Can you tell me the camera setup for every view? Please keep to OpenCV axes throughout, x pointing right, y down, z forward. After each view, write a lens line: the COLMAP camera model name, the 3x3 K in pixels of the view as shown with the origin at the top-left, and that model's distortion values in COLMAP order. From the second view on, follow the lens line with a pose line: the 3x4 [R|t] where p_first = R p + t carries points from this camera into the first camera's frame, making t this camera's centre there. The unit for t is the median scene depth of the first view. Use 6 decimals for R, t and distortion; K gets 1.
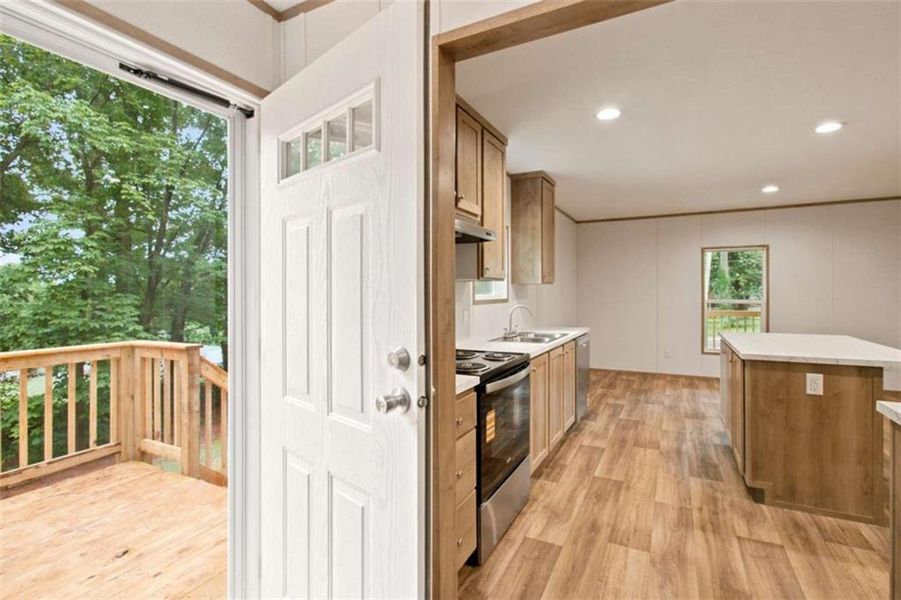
lens RADIAL K [[427.8, 0, 451.8], [0, 427.8, 293.8], [0, 0, 1]] dist [-0.036114, 0.023765]
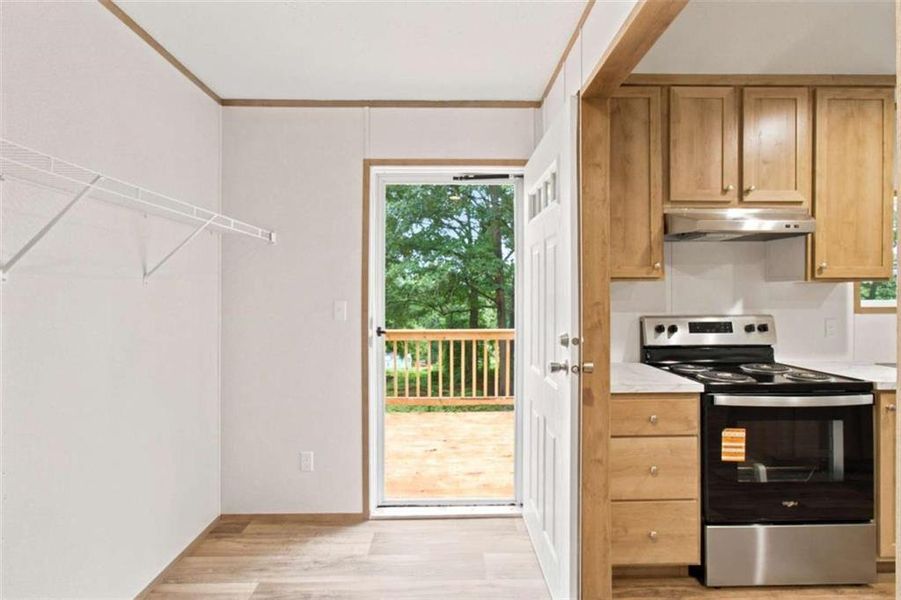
lens RADIAL K [[427.8, 0, 451.8], [0, 427.8, 293.8], [0, 0, 1]] dist [-0.036114, 0.023765]
pose [[0.473731, 0.002998, -0.880664, 0.403871], [-0.007233, 0.999974, -0.000486, -0.003748], [0.880640, 0.006600, 0.473741, 0.028530]]
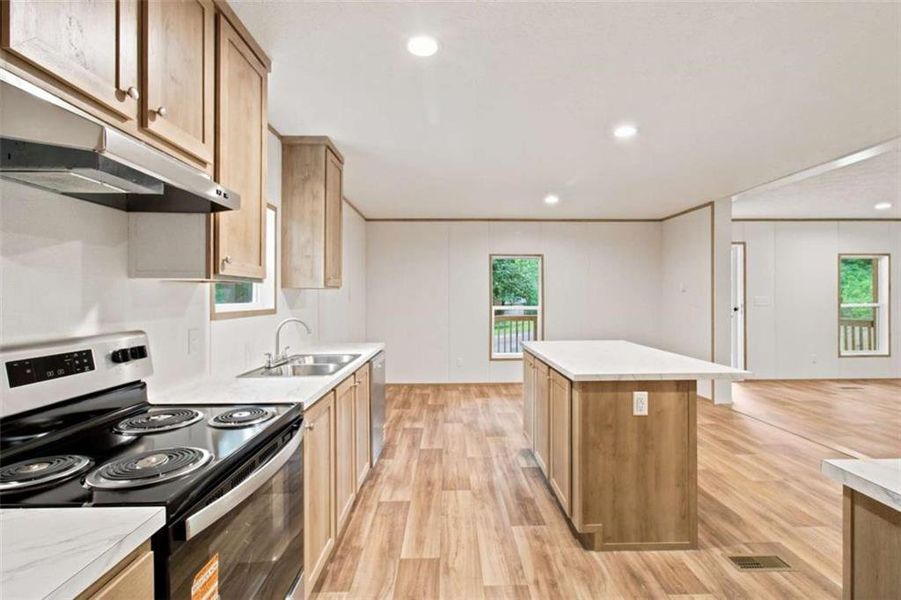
lens RADIAL K [[427.8, 0, 451.8], [0, 427.8, 293.8], [0, 0, 1]] dist [-0.036114, 0.023765]
pose [[0.881803, 0.003123, 0.471608, 0.073781], [0.003734, 0.999901, -0.013602, -0.003953], [-0.471604, 0.013755, 0.881703, 0.321478]]
